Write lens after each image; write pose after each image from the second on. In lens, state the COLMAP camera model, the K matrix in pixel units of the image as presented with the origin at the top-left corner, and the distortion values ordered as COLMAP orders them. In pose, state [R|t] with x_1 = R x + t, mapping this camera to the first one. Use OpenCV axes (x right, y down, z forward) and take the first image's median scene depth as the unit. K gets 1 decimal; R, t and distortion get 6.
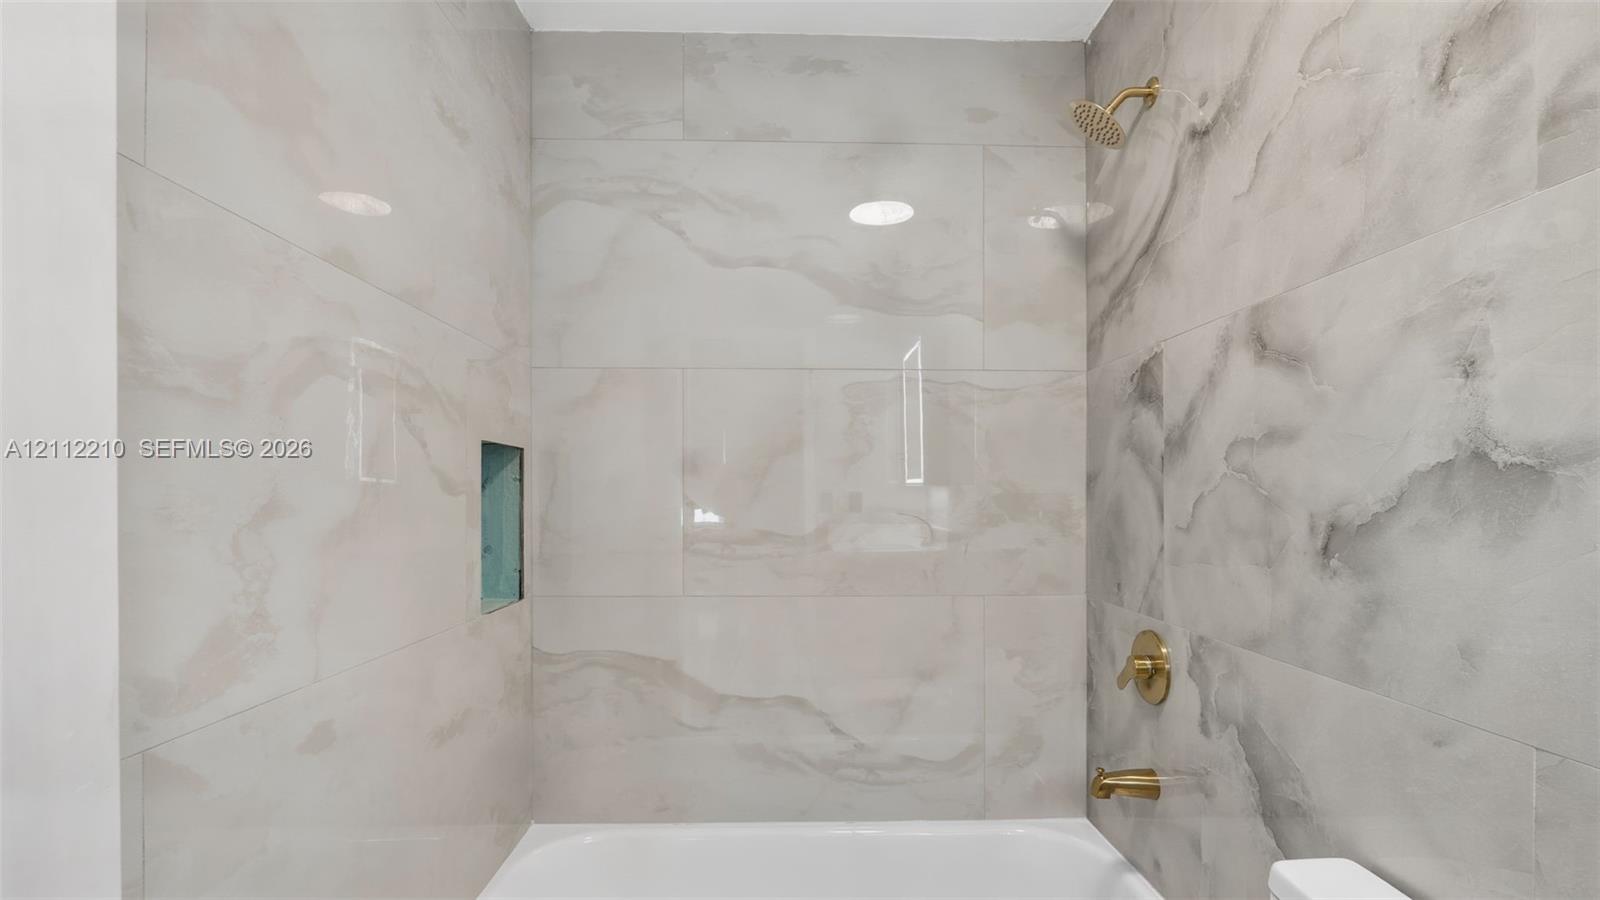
lens RADIAL K [[760.1, 0, 800.0], [0, 760.1, 496.2], [0, 0, 1]] dist [-0.002804, 0.000169]
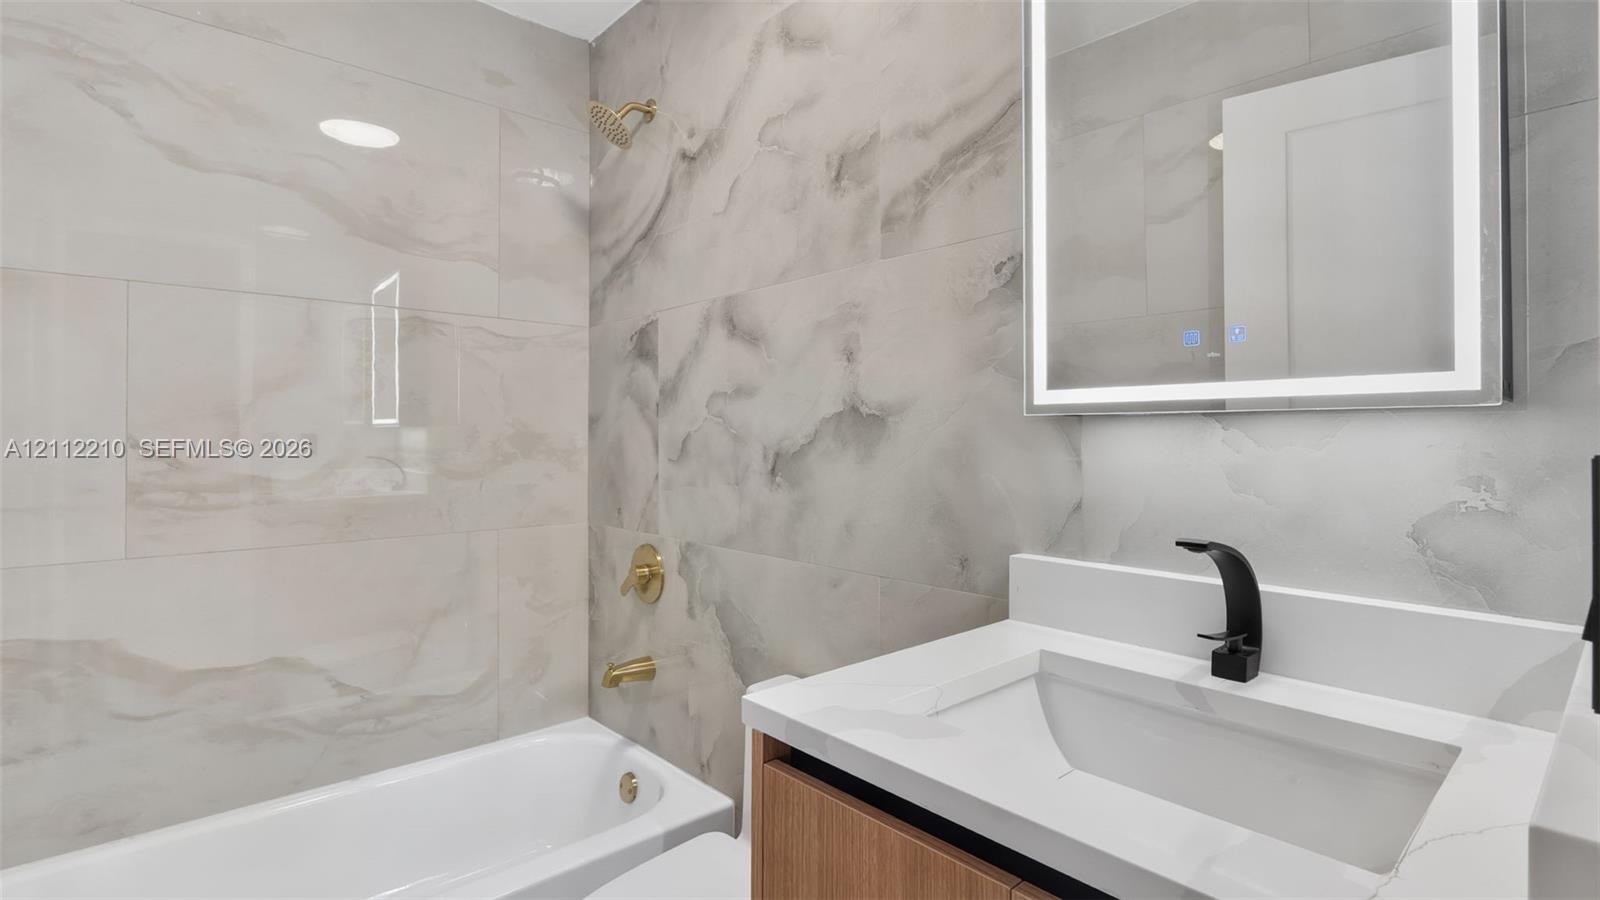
lens RADIAL K [[741.6, 0, 811.0], [0, 741.6, 449.4], [0, 0, 1]] dist [-0.001241, 0.000820]
pose [[0.760765, -0.013832, 0.648879, -0.124477], [0.004379, 0.999859, 0.016181, 0.004472], [-0.649012, -0.009469, 0.760719, -0.095253]]
